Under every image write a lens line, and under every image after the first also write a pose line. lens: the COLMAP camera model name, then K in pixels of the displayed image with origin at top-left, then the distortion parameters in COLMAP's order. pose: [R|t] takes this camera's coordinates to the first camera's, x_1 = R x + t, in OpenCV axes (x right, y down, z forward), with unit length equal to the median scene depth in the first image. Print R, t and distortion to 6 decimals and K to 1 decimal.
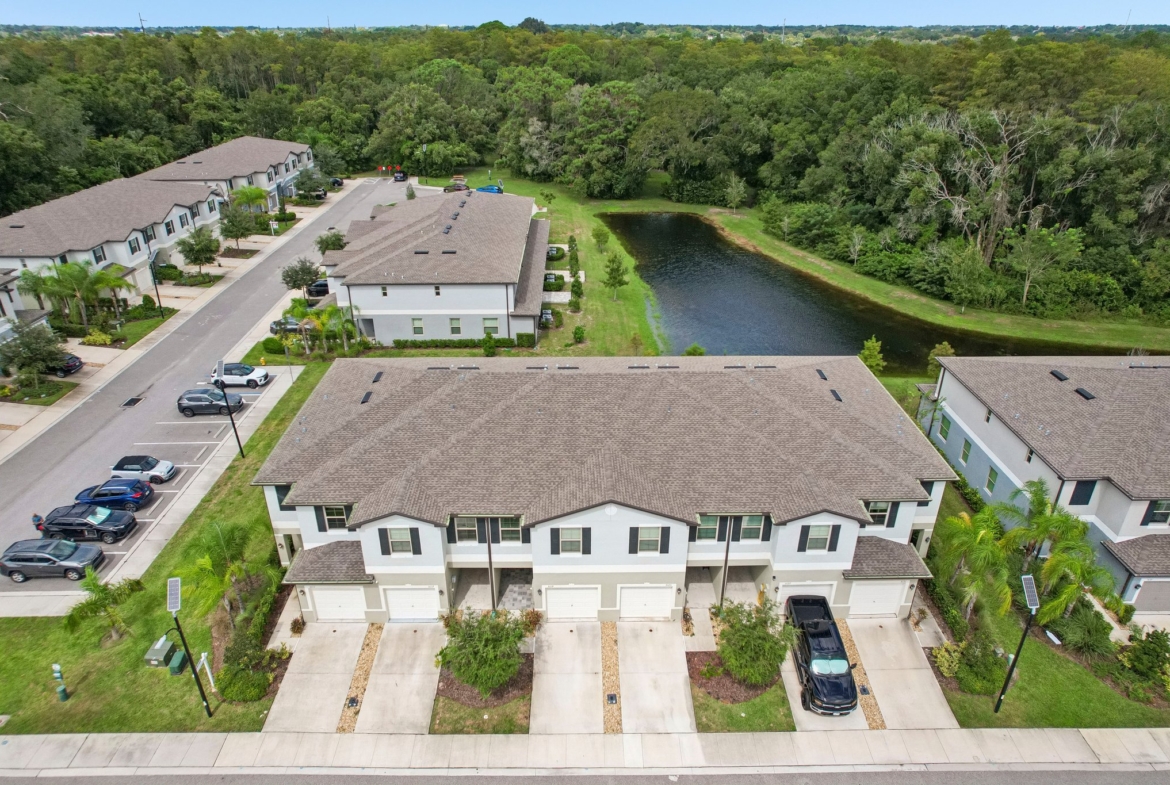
lens RADIAL K [[746.9, 0, 583.1], [0, 746.9, 396.1], [0, 0, 1]] dist [-0.065618, 0.055344]
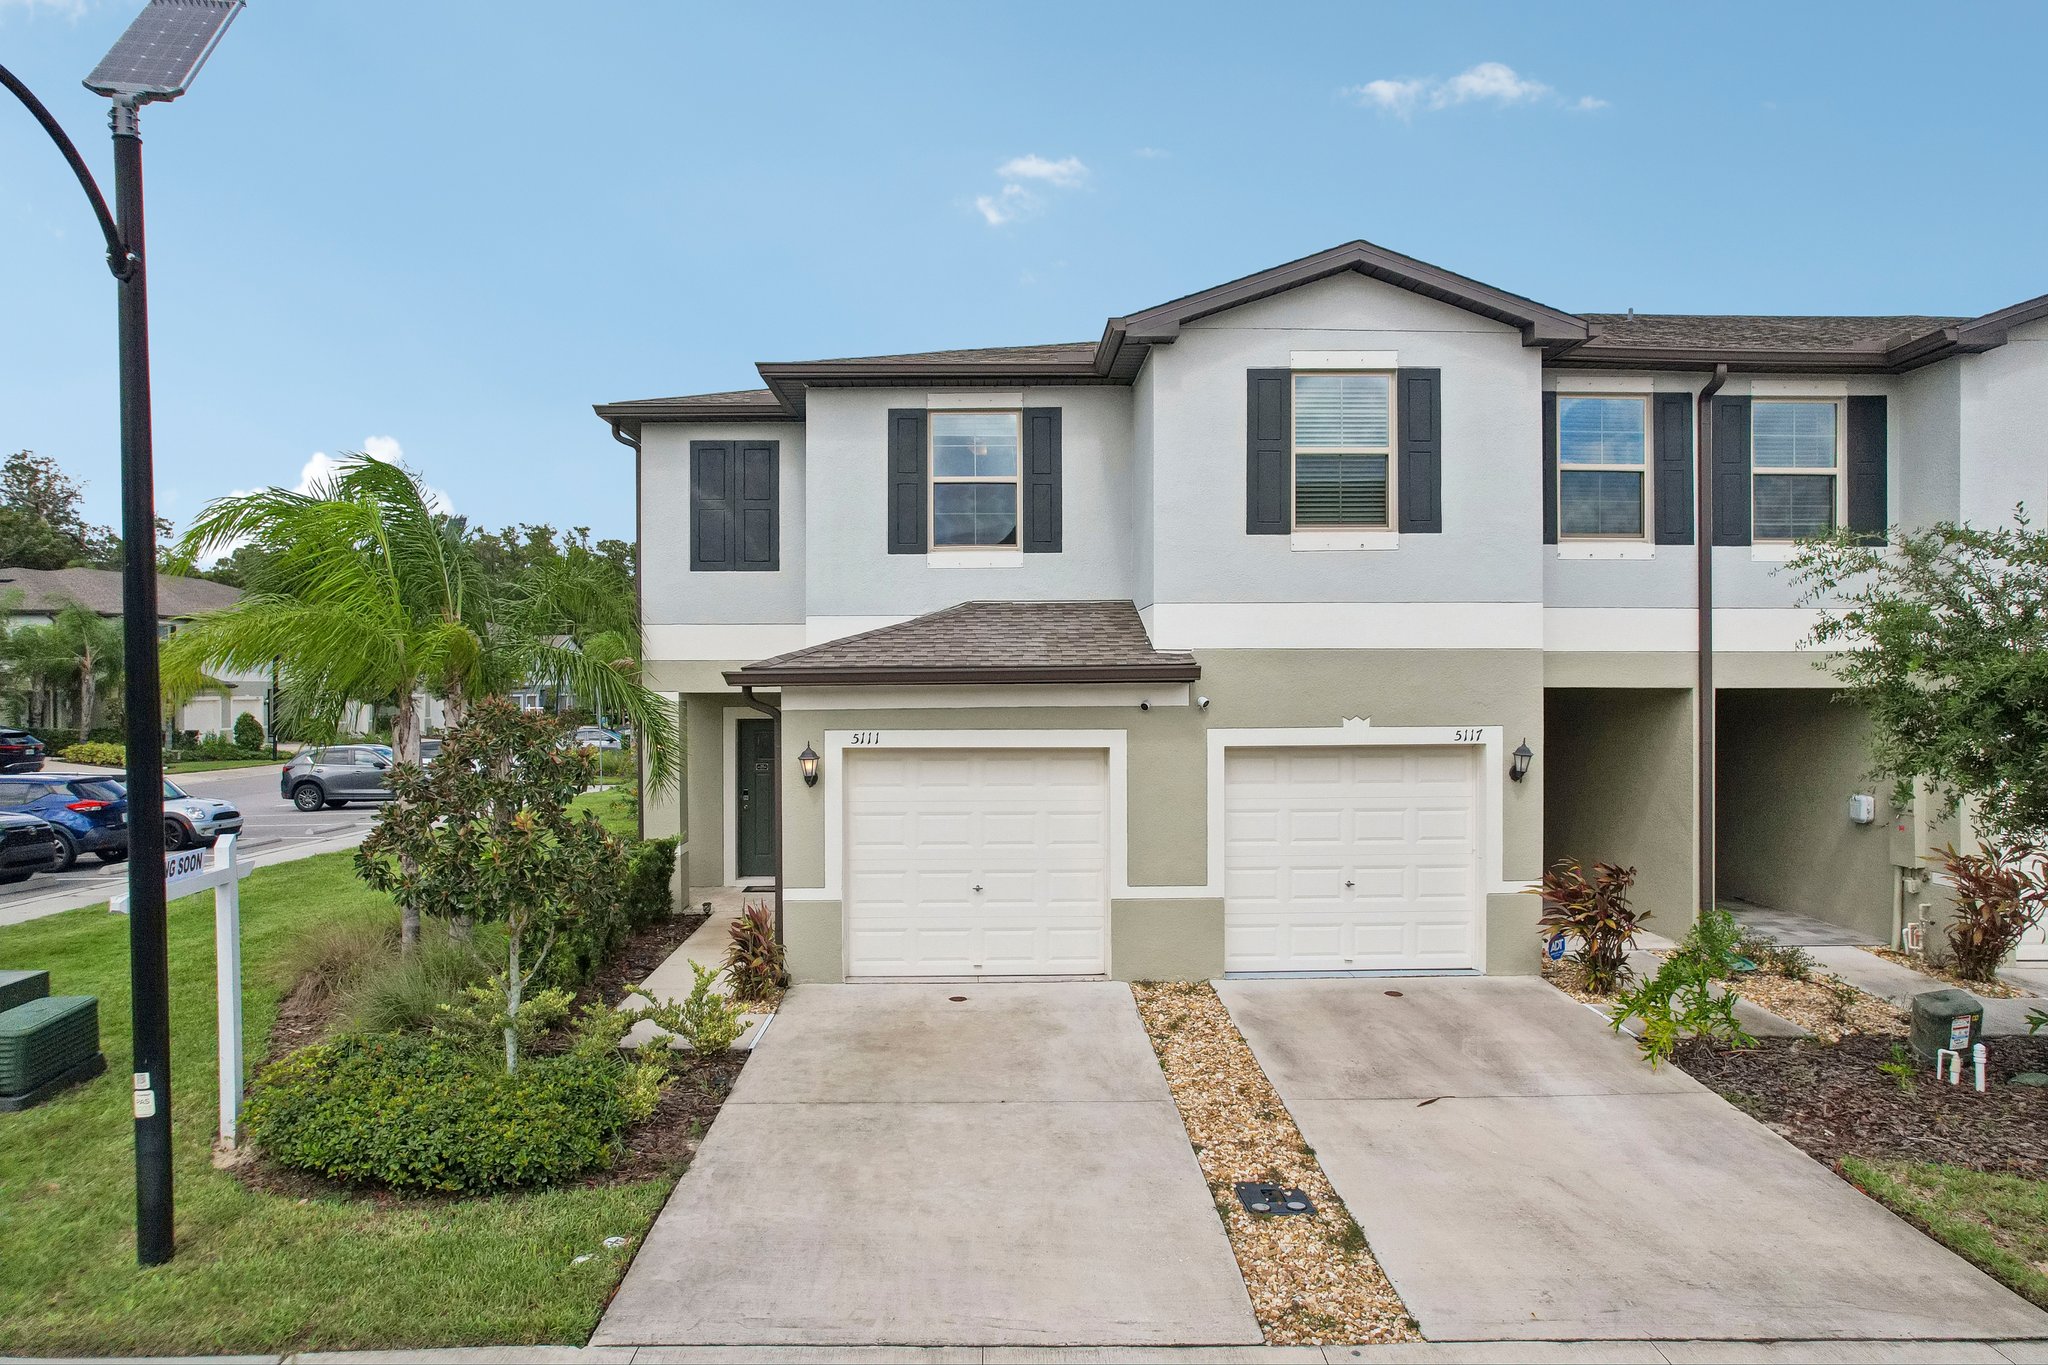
lens RADIAL K [[1307.3, 0, 1020.7], [0, 1307.3, 688.8], [0, 0, 1]] dist [-0.065618, 0.055344]
pose [[0.999920, -0.006819, 0.010661, -0.199546], [0.010857, 0.895075, -0.445784, 0.242623], [-0.006503, 0.445864, 0.895077, 0.416622]]
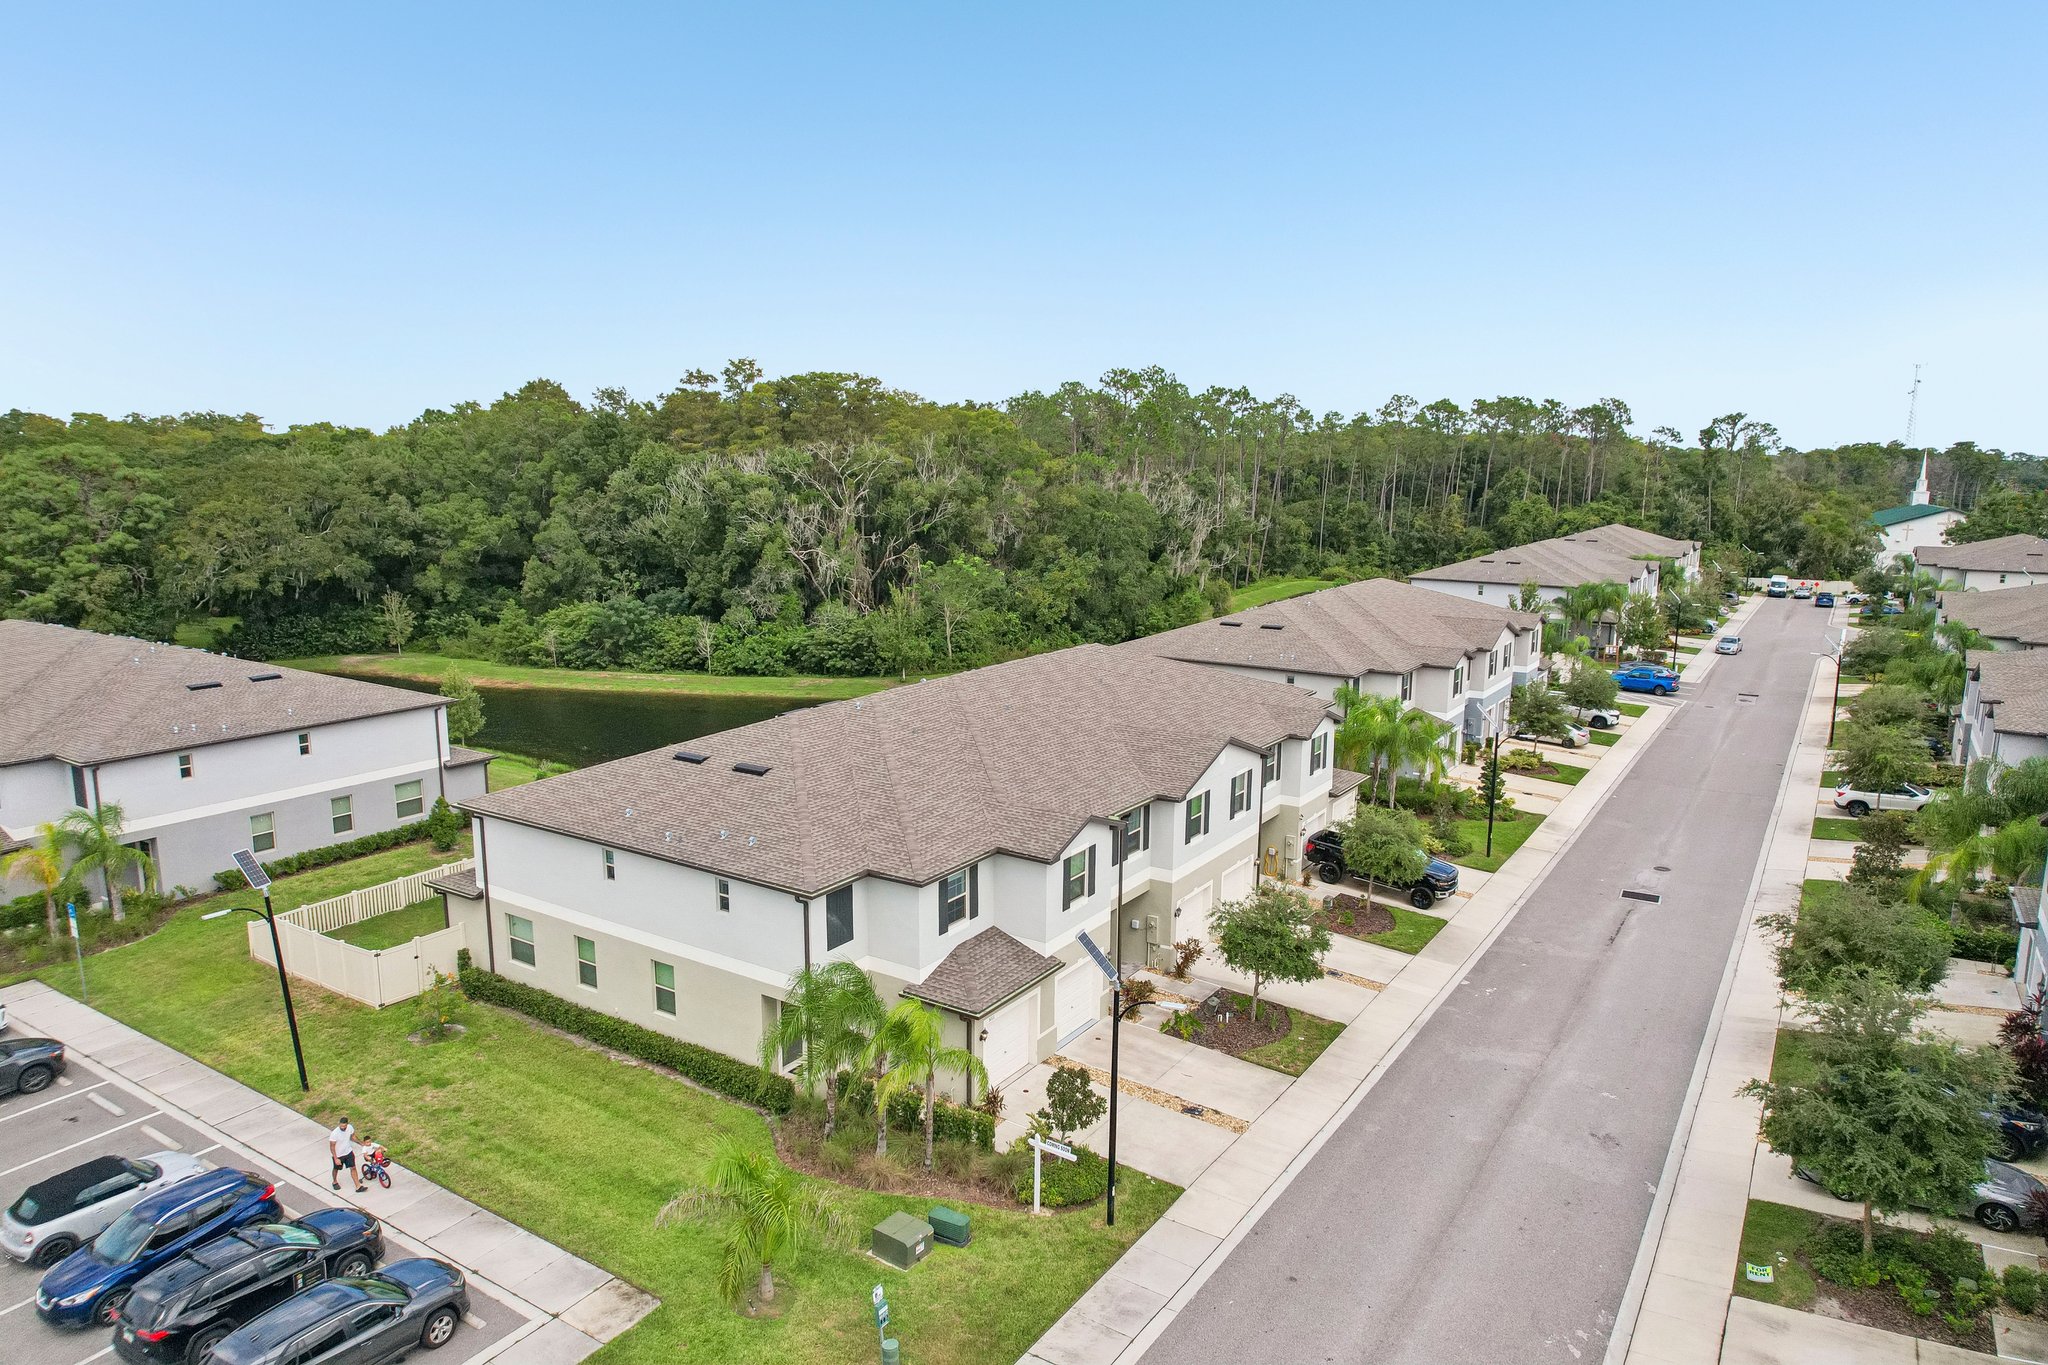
lens RADIAL K [[1307.3, 0, 1020.7], [0, 1307.3, 688.8], [0, 0, 1]] dist [-0.065618, 0.055344]
pose [[0.563800, -0.147520, 0.812630, -0.674078], [0.370543, 0.924517, -0.089251, 0.076283], [-0.738124, 0.351434, 0.575905, 0.203411]]
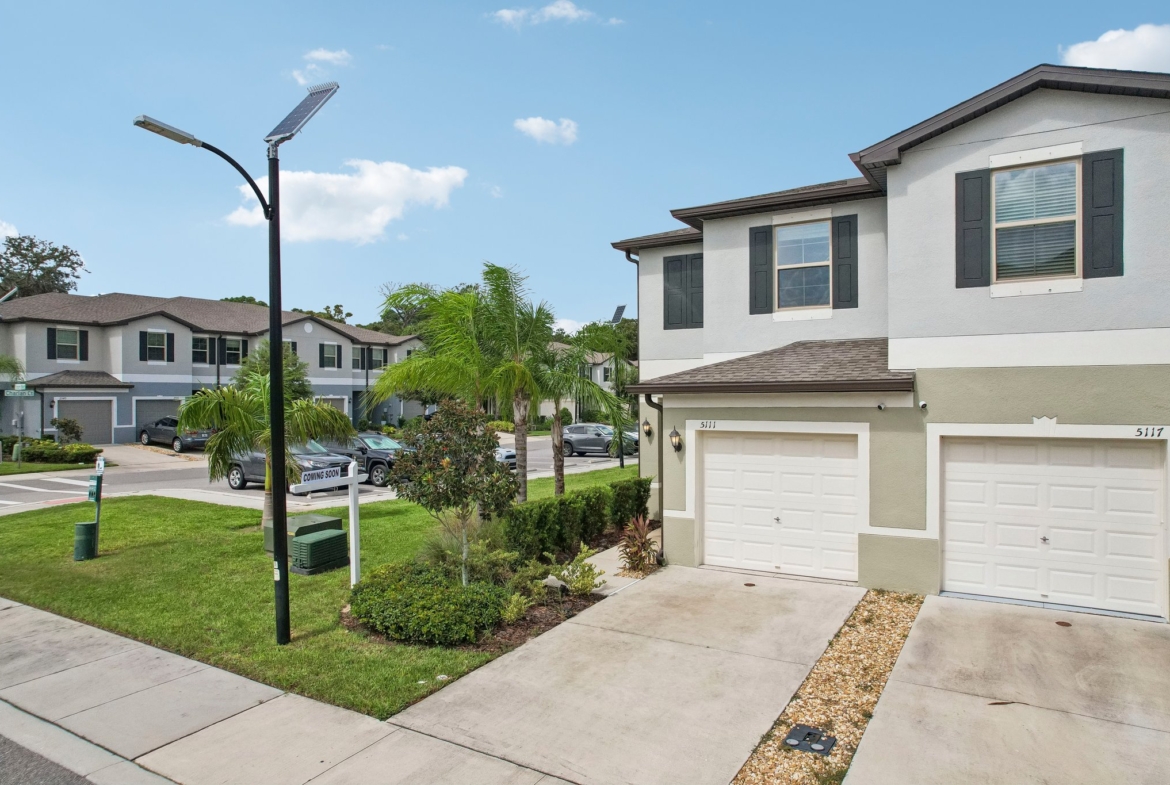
lens RADIAL K [[753.9, 0, 583.5], [0, 753.9, 394.4], [0, 0, 1]] dist [-0.078513, 0.077104]
pose [[0.849211, -0.007122, -0.528005, -0.143332], [-0.230467, 0.894649, -0.382737, 0.234914], [0.475106, 0.446712, 0.758105, 0.432713]]
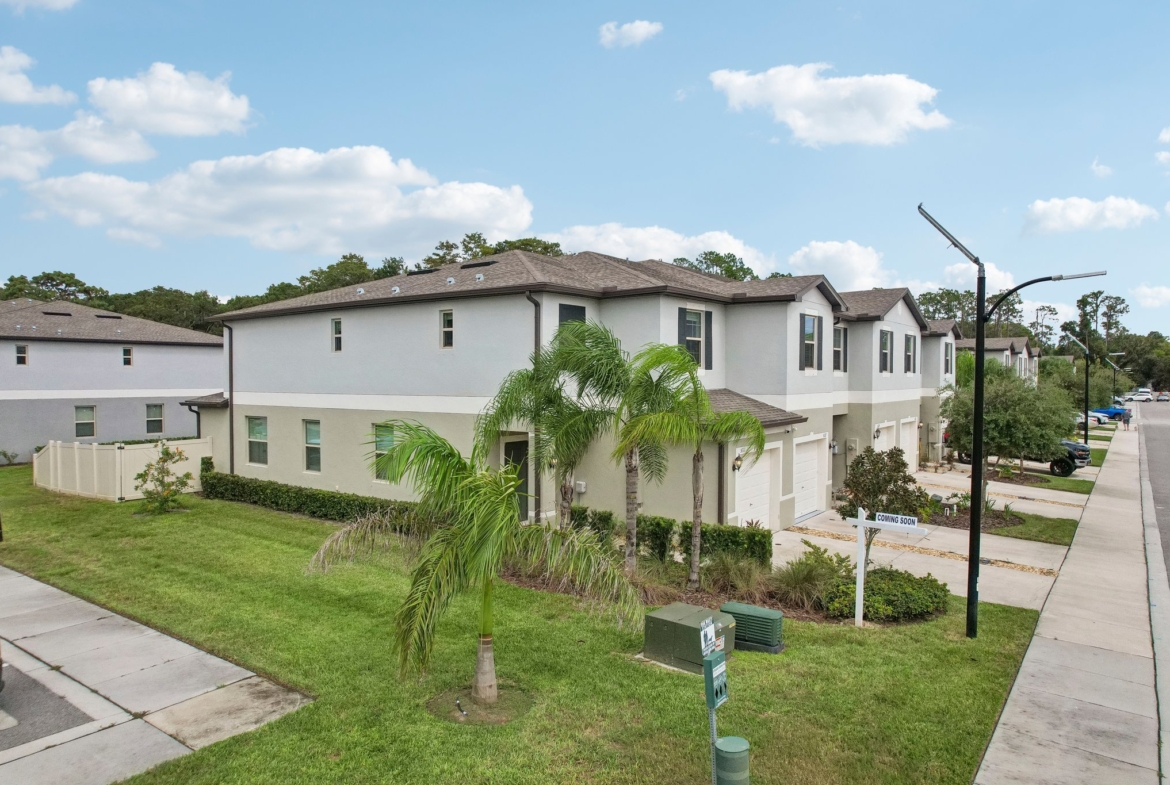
lens RADIAL K [[753.9, 0, 583.5], [0, 753.9, 394.4], [0, 0, 1]] dist [-0.078513, 0.077104]
pose [[0.611718, -0.021557, 0.790782, -0.499057], [0.357958, 0.898979, -0.252396, 0.189775], [-0.705456, 0.437462, 0.557638, 0.473758]]
